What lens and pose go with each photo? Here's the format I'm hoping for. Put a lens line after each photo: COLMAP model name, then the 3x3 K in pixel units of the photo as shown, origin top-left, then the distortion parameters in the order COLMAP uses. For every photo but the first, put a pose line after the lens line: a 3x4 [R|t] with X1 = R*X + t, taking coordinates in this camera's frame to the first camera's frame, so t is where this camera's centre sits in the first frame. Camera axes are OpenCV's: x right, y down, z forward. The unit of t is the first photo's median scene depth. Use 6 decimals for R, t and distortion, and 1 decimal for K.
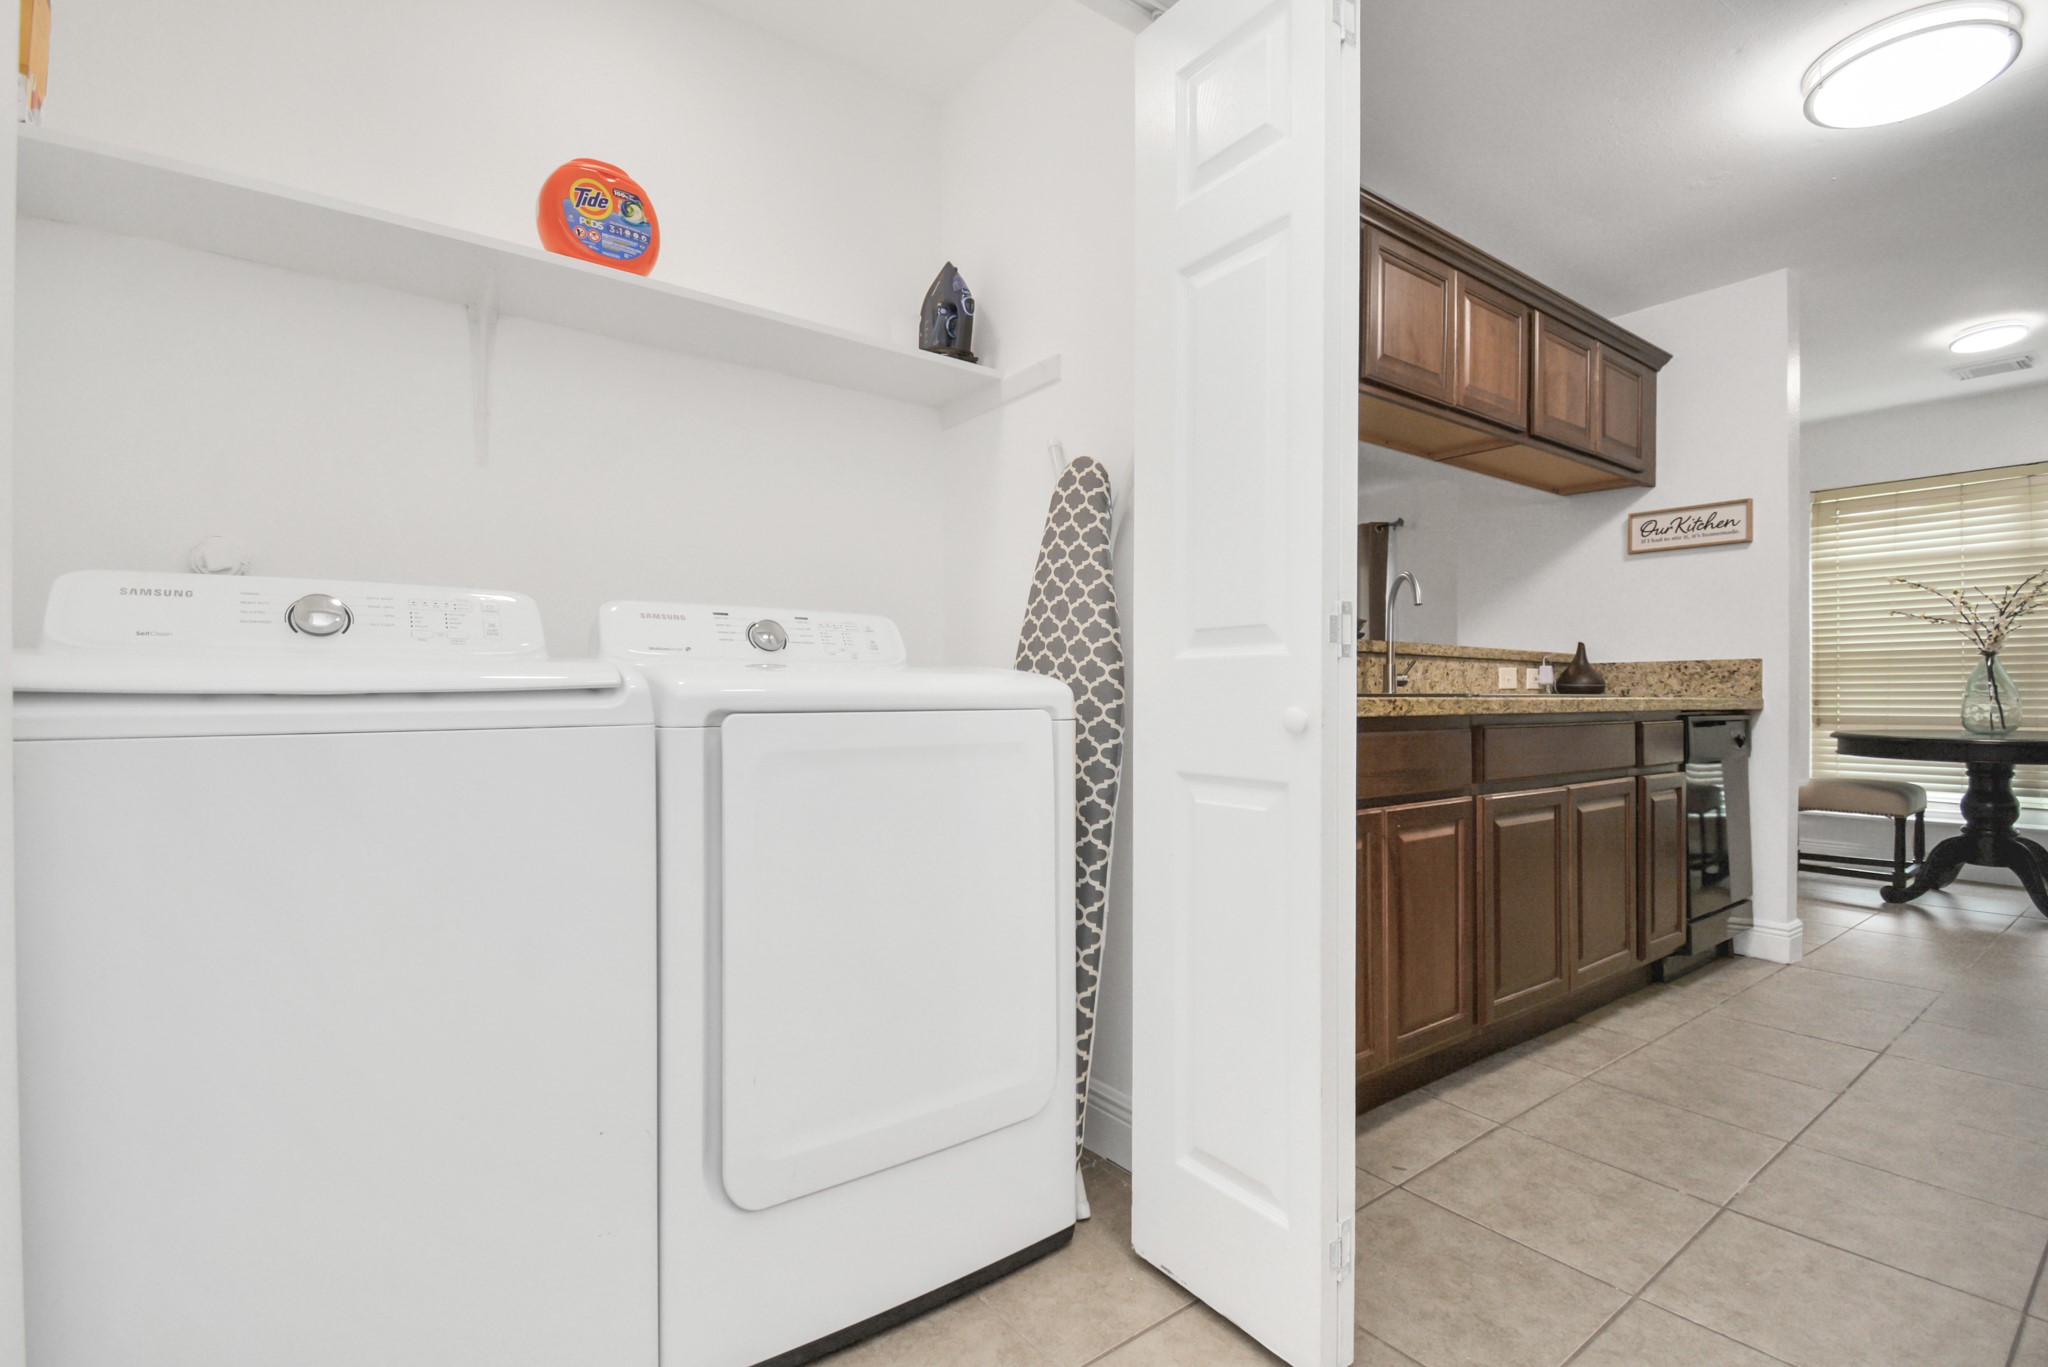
lens RADIAL K [[945.4, 0, 1031.1], [0, 945.4, 695.7], [0, 0, 1]] dist [0.006289, -0.017155]
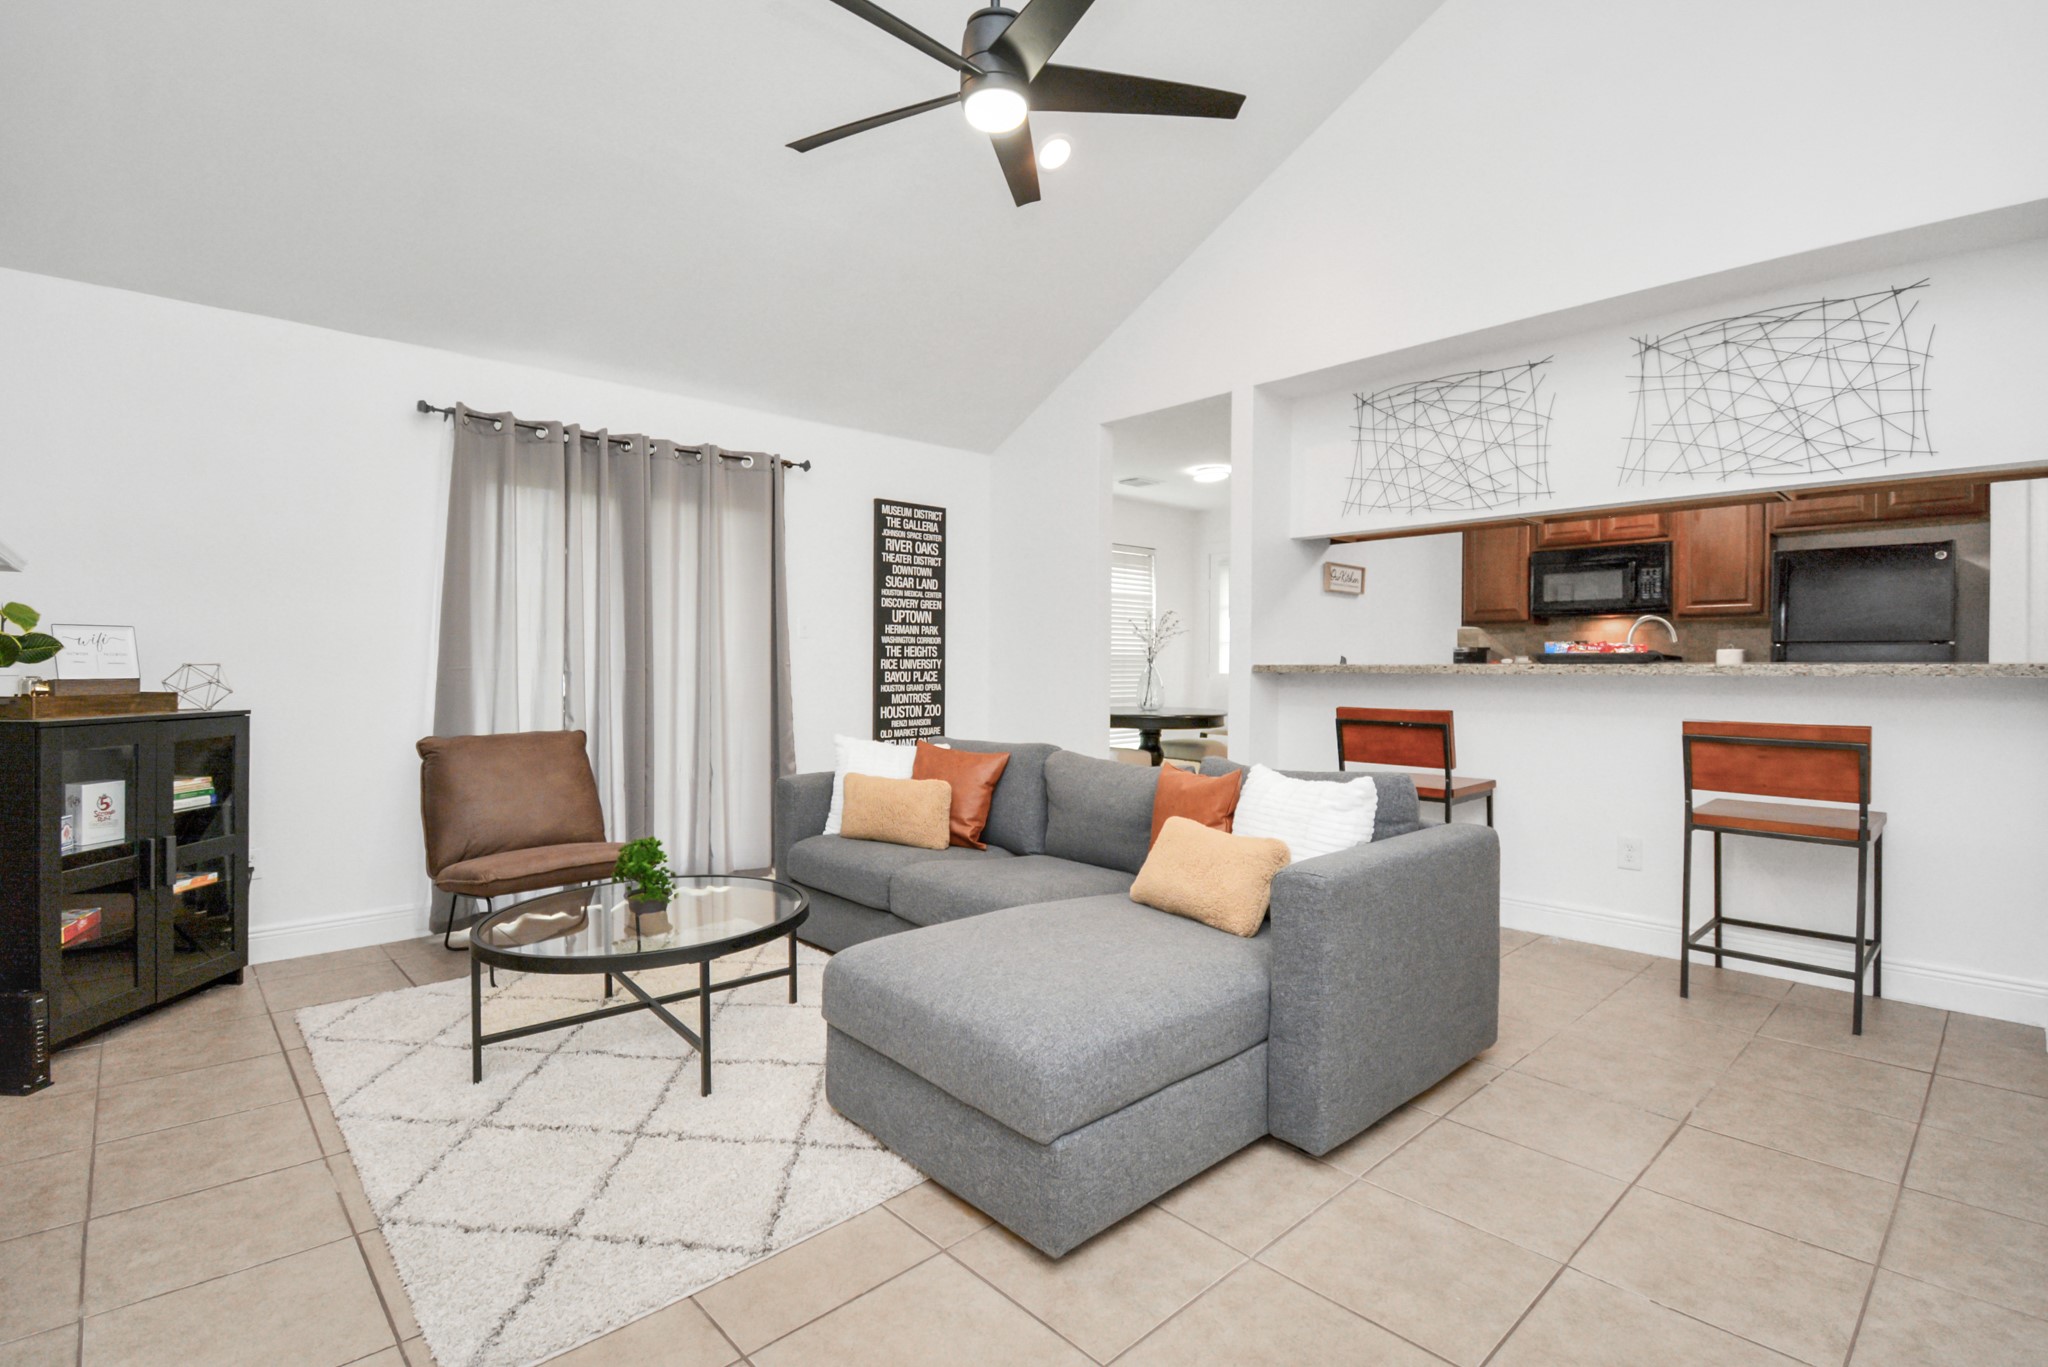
lens RADIAL K [[945.4, 0, 1053.6], [0, 945.4, 672.8], [0, 0, 1]] dist [0.006289, -0.017155]
pose [[-0.104038, -0.004711, 0.994562, -0.605604], [-0.005027, 0.999978, 0.004211, -0.032480], [-0.994561, -0.004562, -0.104060, 1.370399]]
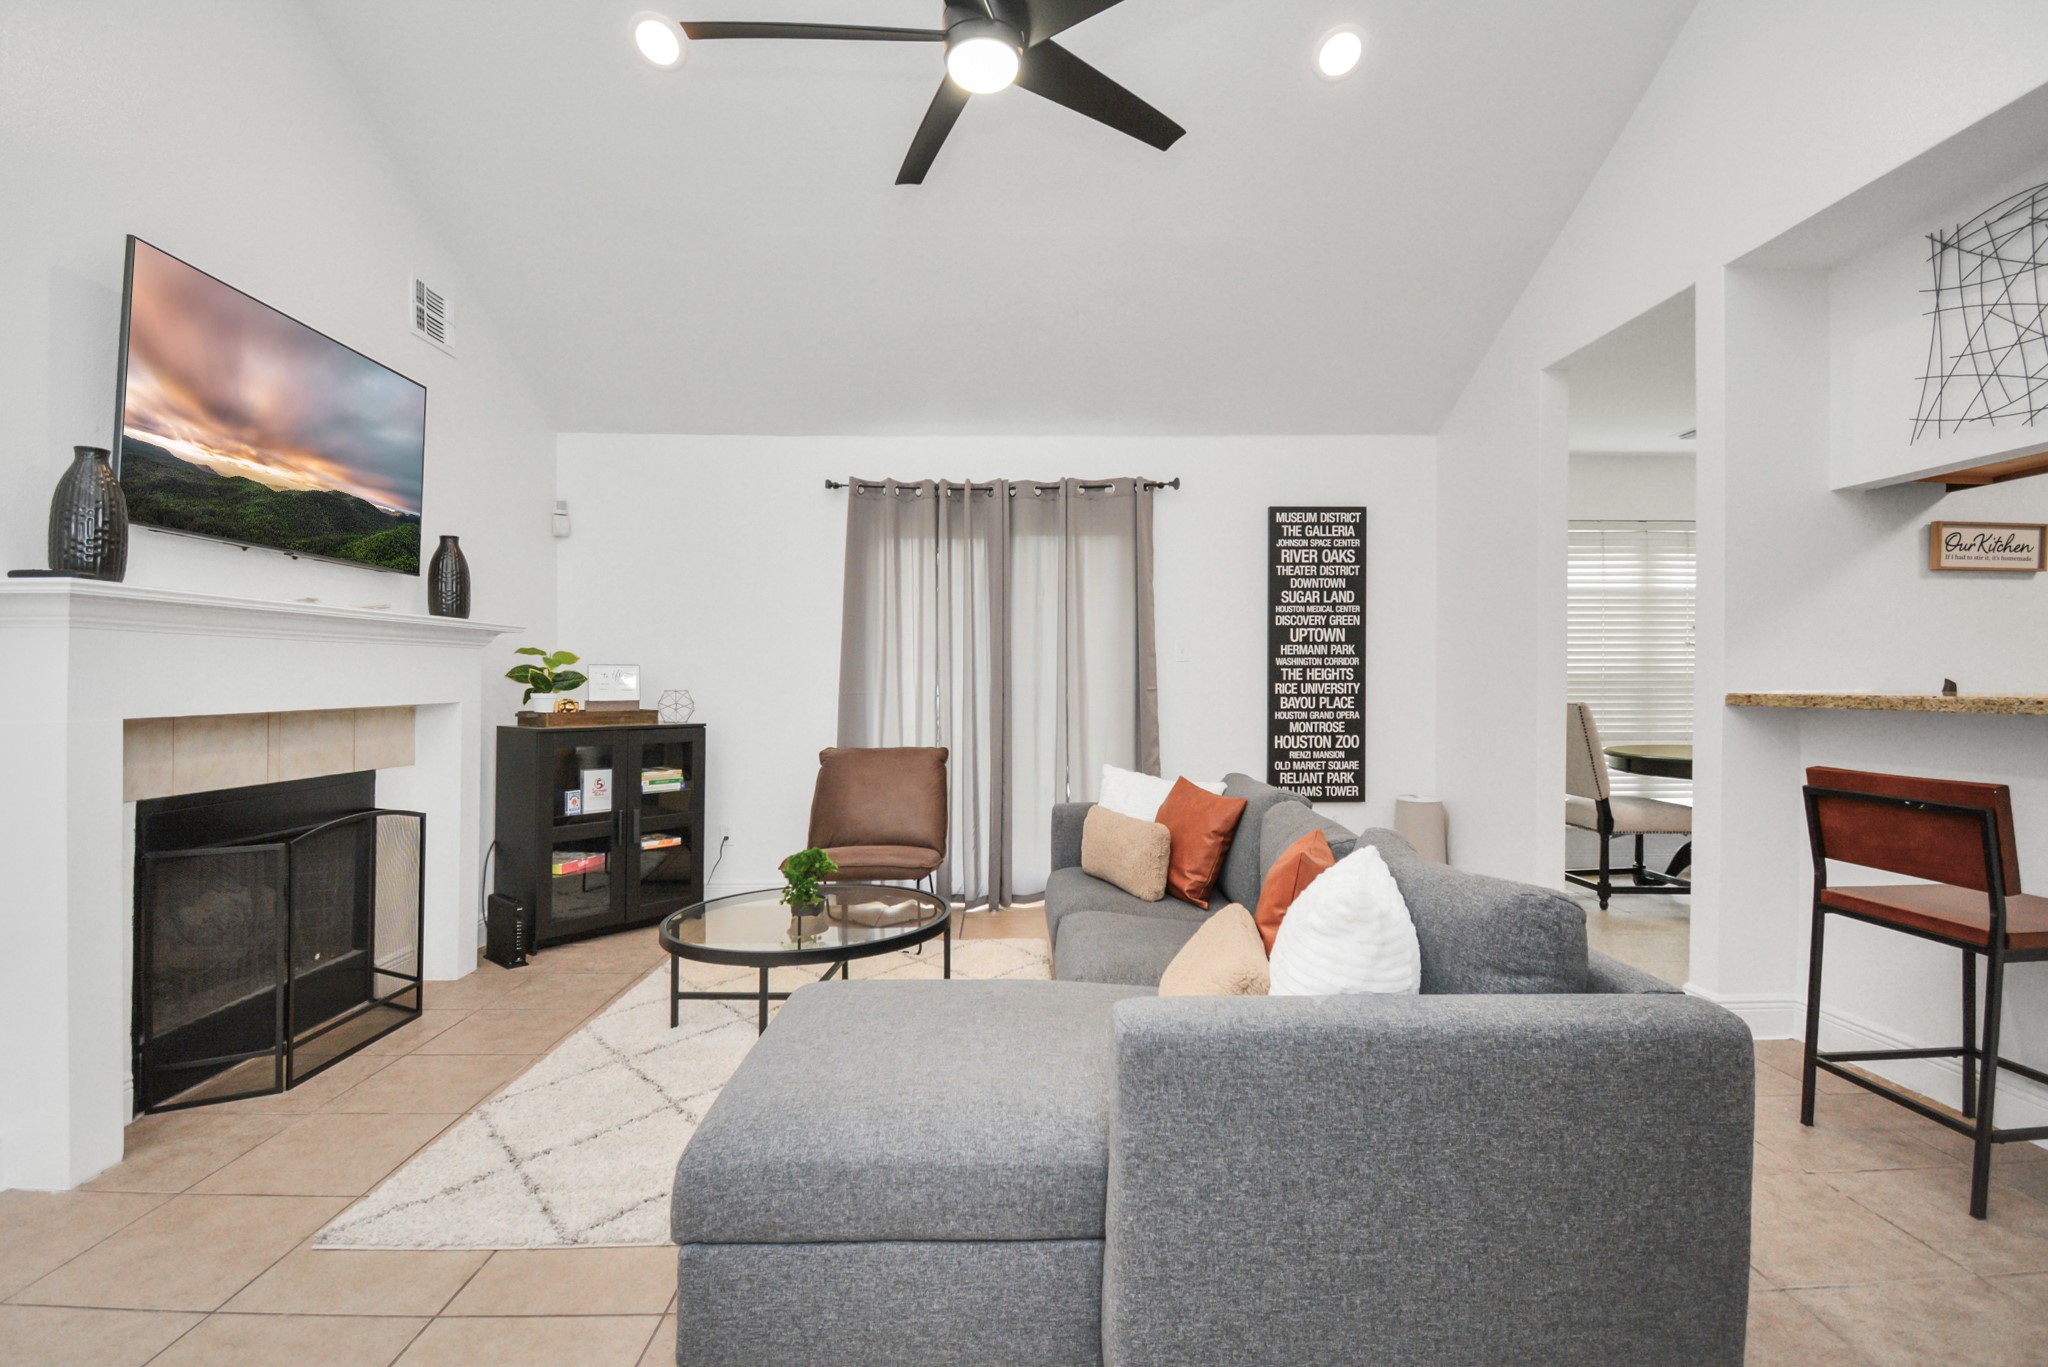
lens RADIAL K [[945.4, 0, 1018.0], [0, 945.4, 683.1], [0, 0, 1]] dist [0.006289, -0.017155]
pose [[0.593111, 0.002103, 0.805118, -0.430559], [-0.005682, 0.999983, 0.001574, -0.044412], [-0.805101, -0.005508, 0.593112, 1.035267]]
